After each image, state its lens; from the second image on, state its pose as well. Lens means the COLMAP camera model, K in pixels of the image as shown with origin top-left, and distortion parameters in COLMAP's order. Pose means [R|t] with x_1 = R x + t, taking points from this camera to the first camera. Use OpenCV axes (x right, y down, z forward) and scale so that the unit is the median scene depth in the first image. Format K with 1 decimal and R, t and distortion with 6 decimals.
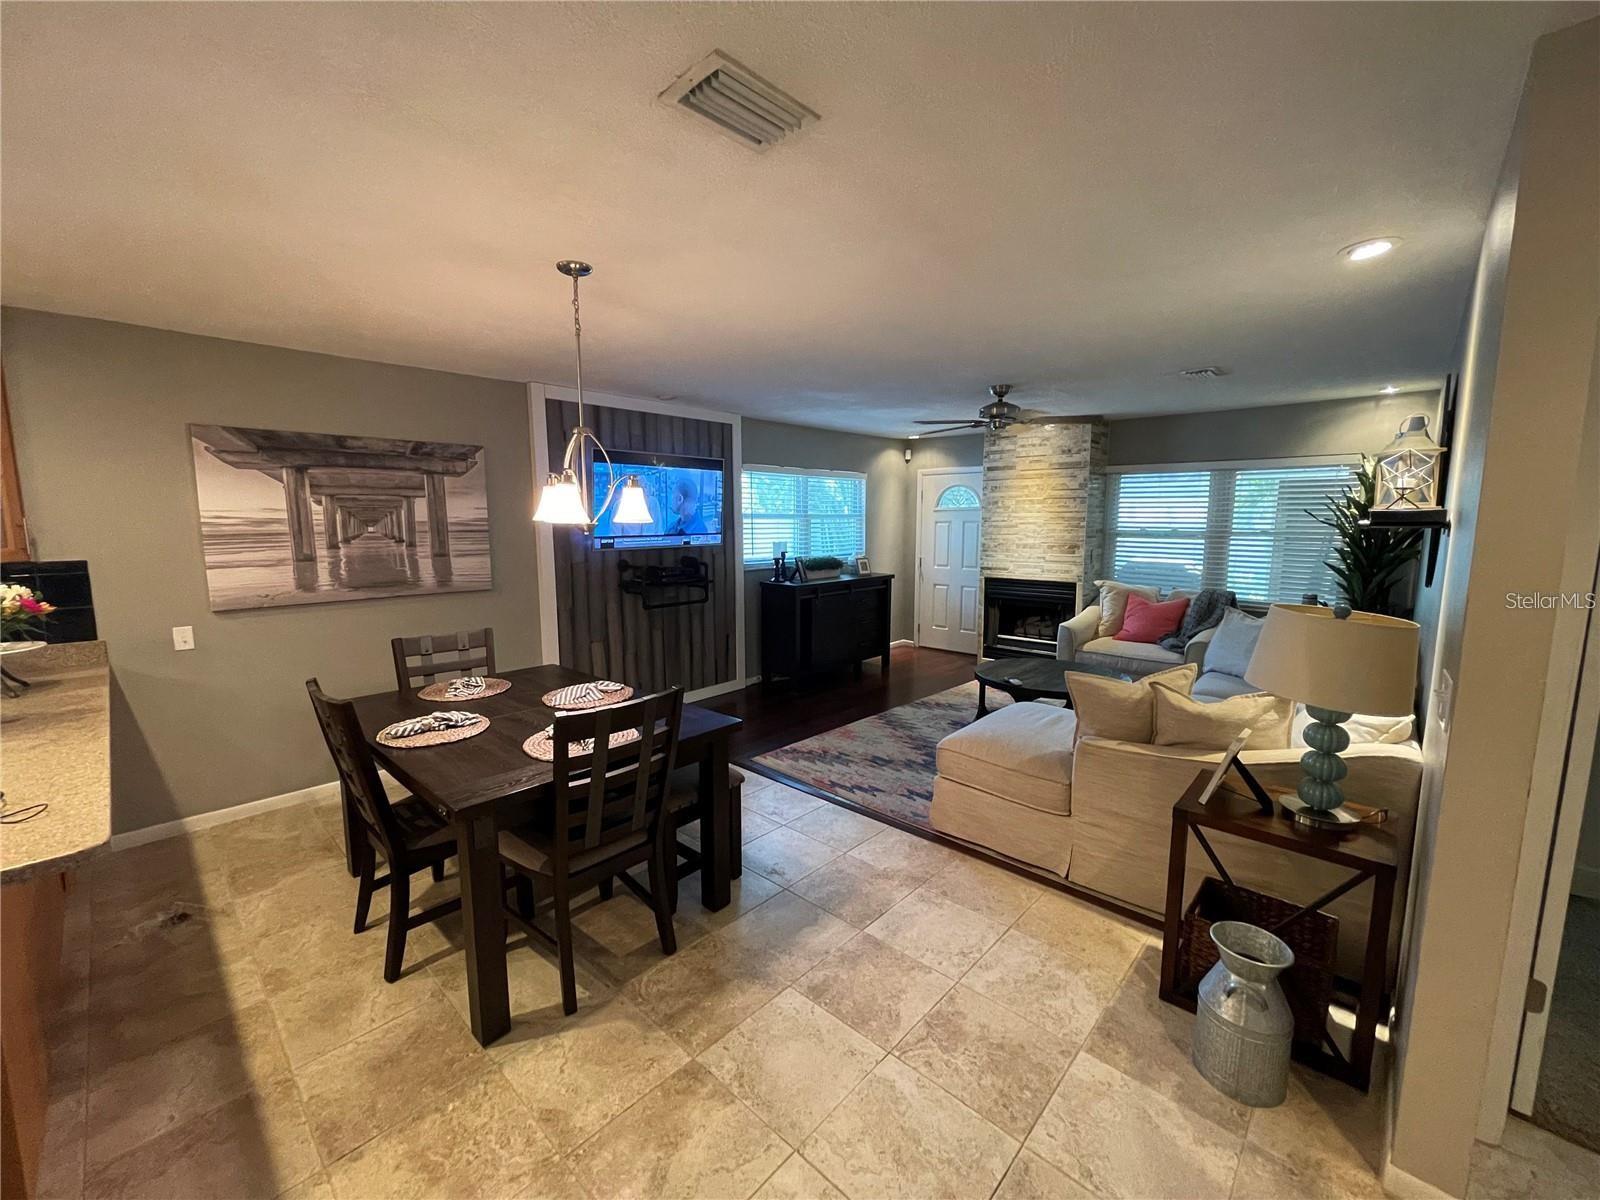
lens RADIAL K [[646.7, 0, 790.9], [0, 646.7, 603.0], [0, 0, 1]] dist [0.001056, -0.001135]
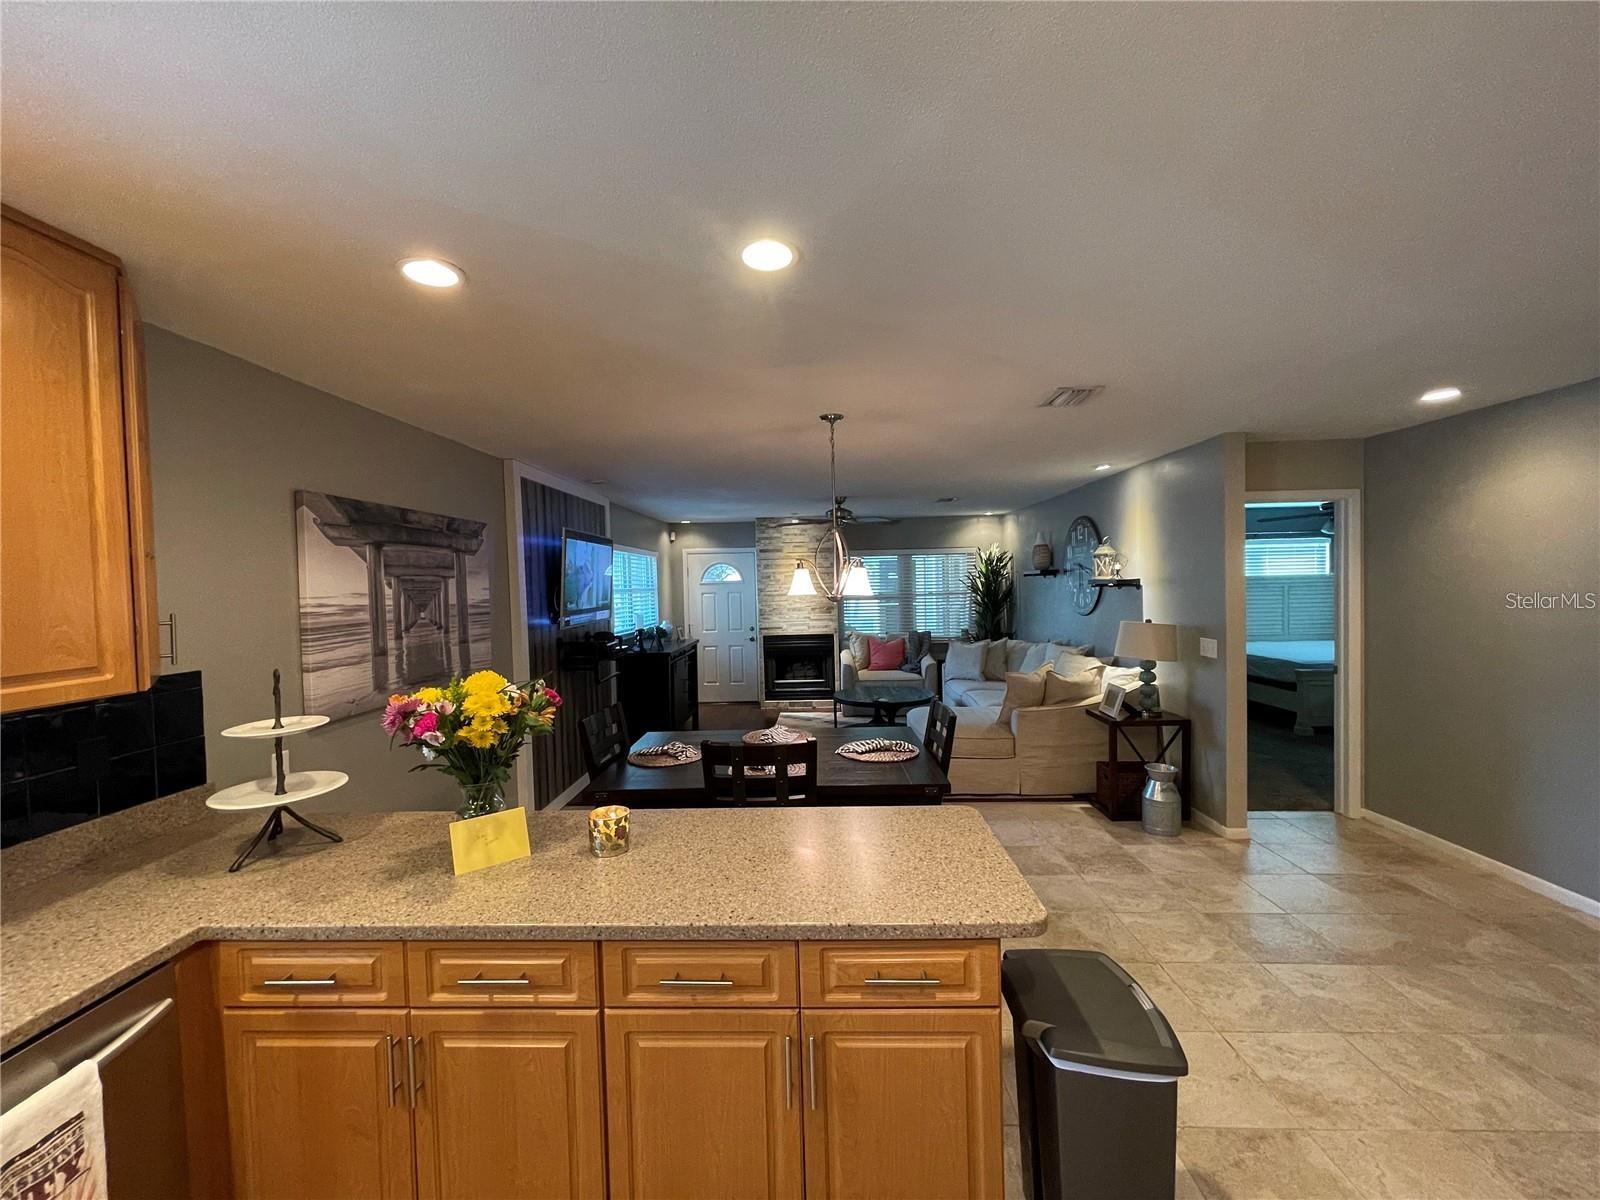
lens RADIAL K [[646.7, 0, 796.5], [0, 646.7, 597.7], [0, 0, 1]] dist [0.001056, -0.001135]
pose [[0.754165, -0.030741, 0.655965, -0.765691], [0.109066, 0.990894, -0.078957, -0.012337], [-0.647564, 0.131090, 0.750650, 0.018499]]
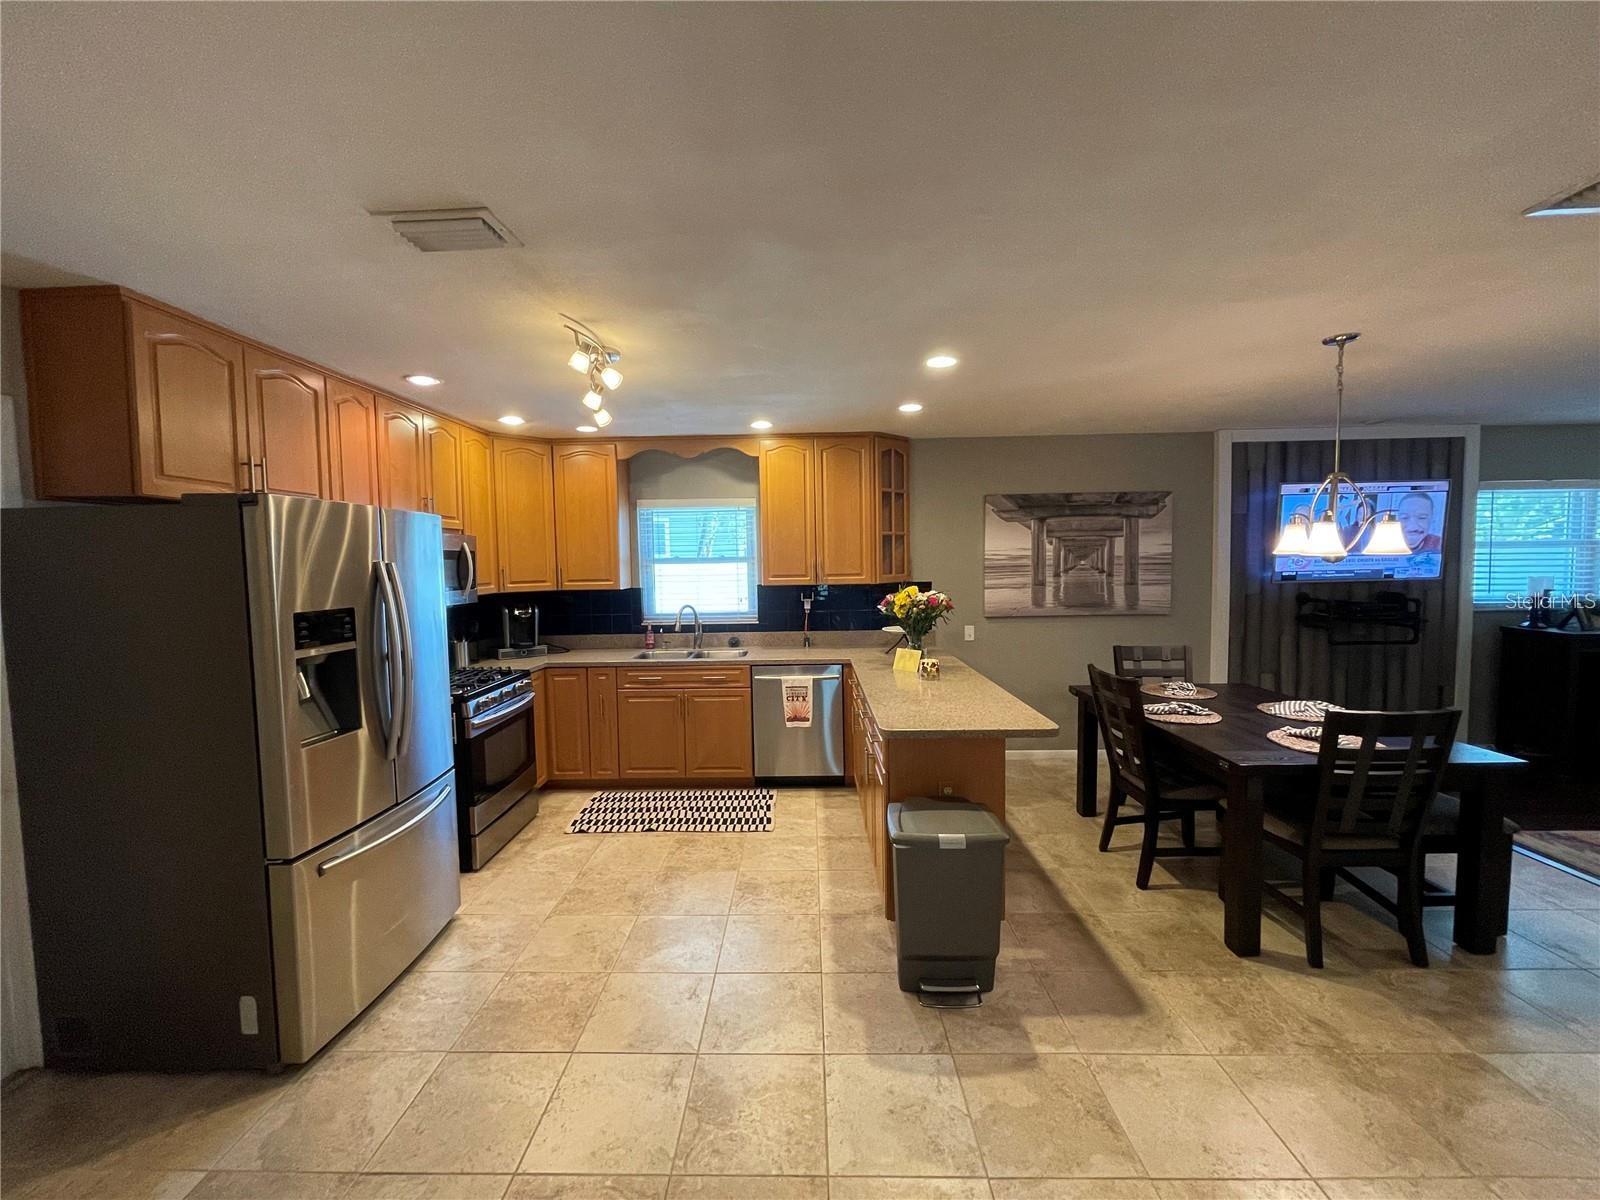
lens RADIAL K [[646.7, 0, 787.3], [0, 646.7, 598.6], [0, 0, 1]] dist [0.001056, -0.001135]
pose [[0.669636, 0.037164, -0.741759, -0.069206], [-0.080839, 0.996460, -0.023054, 0.033899], [0.738277, 0.075401, 0.670270, -0.284166]]
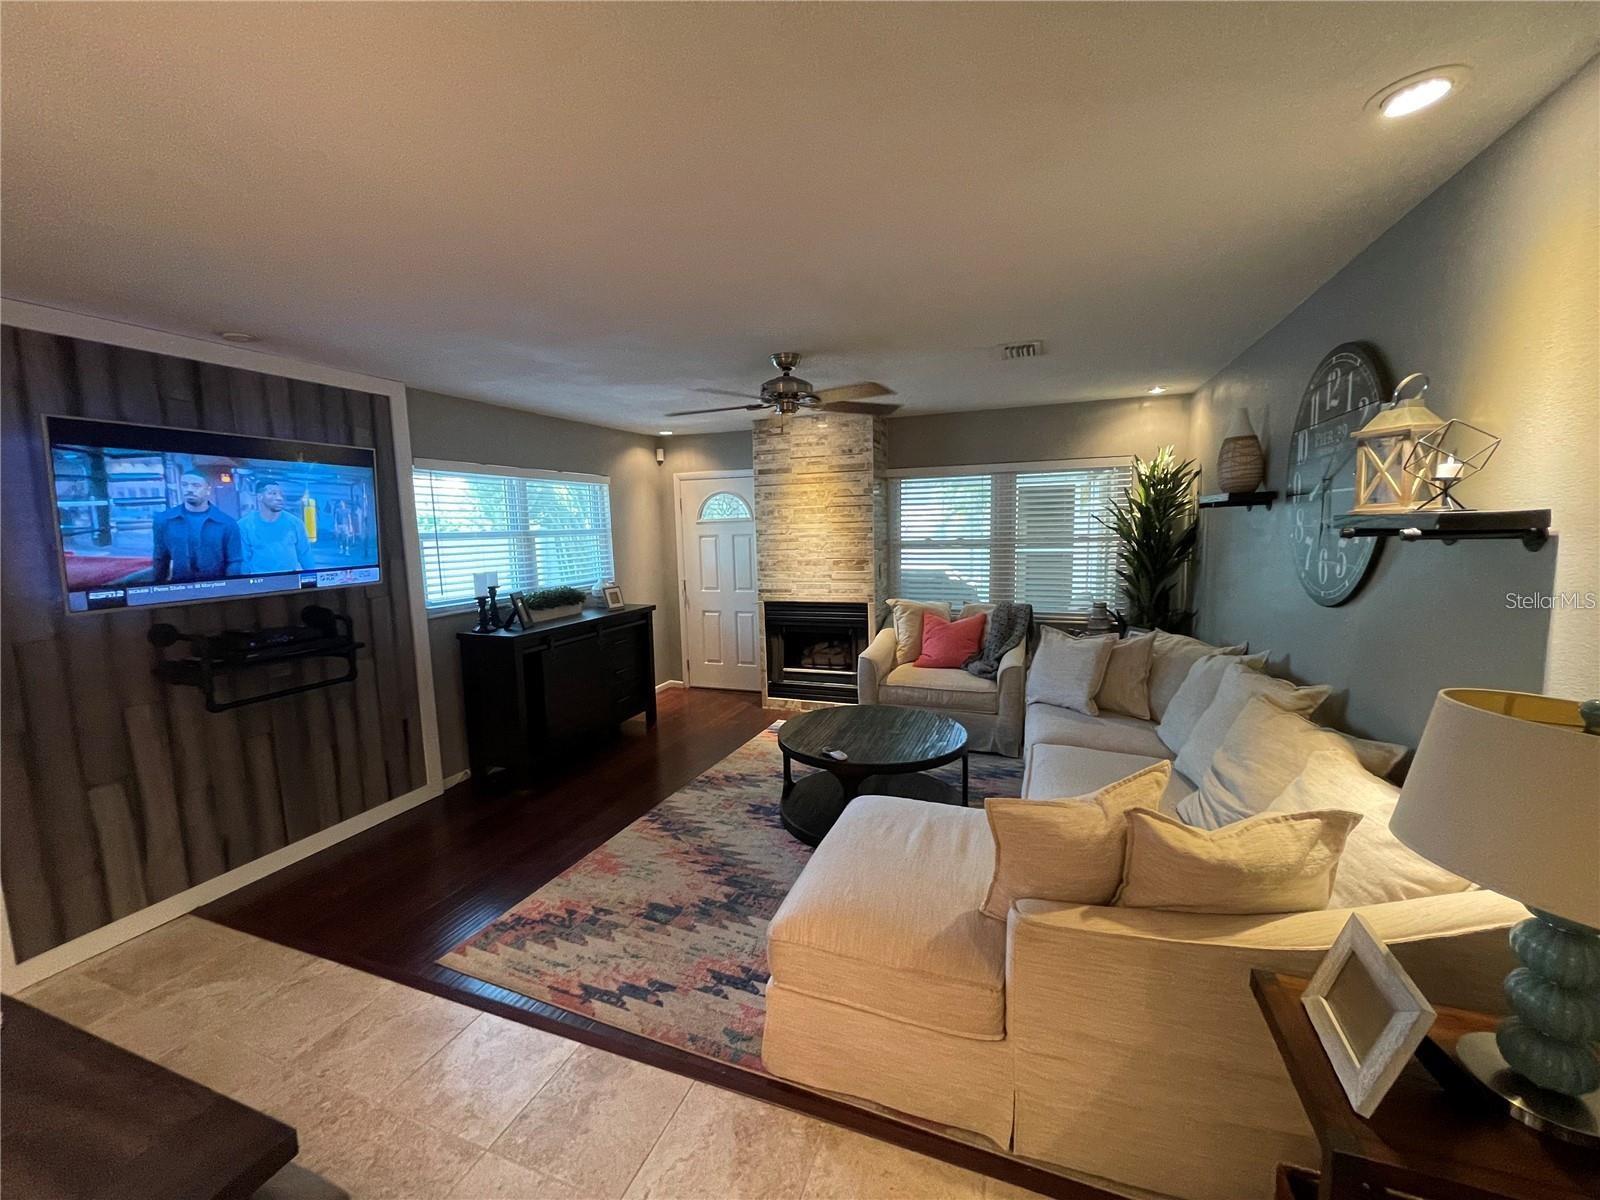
lens RADIAL K [[646.7, 0, 796.3], [0, 646.7, 601.1], [0, 0, 1]] dist [0.001056, -0.001135]
pose [[0.924429, -0.066211, 0.375562, 0.041655], [0.073677, 0.997267, -0.005536, -0.053924], [-0.374169, 0.032788, 0.926781, 0.348877]]
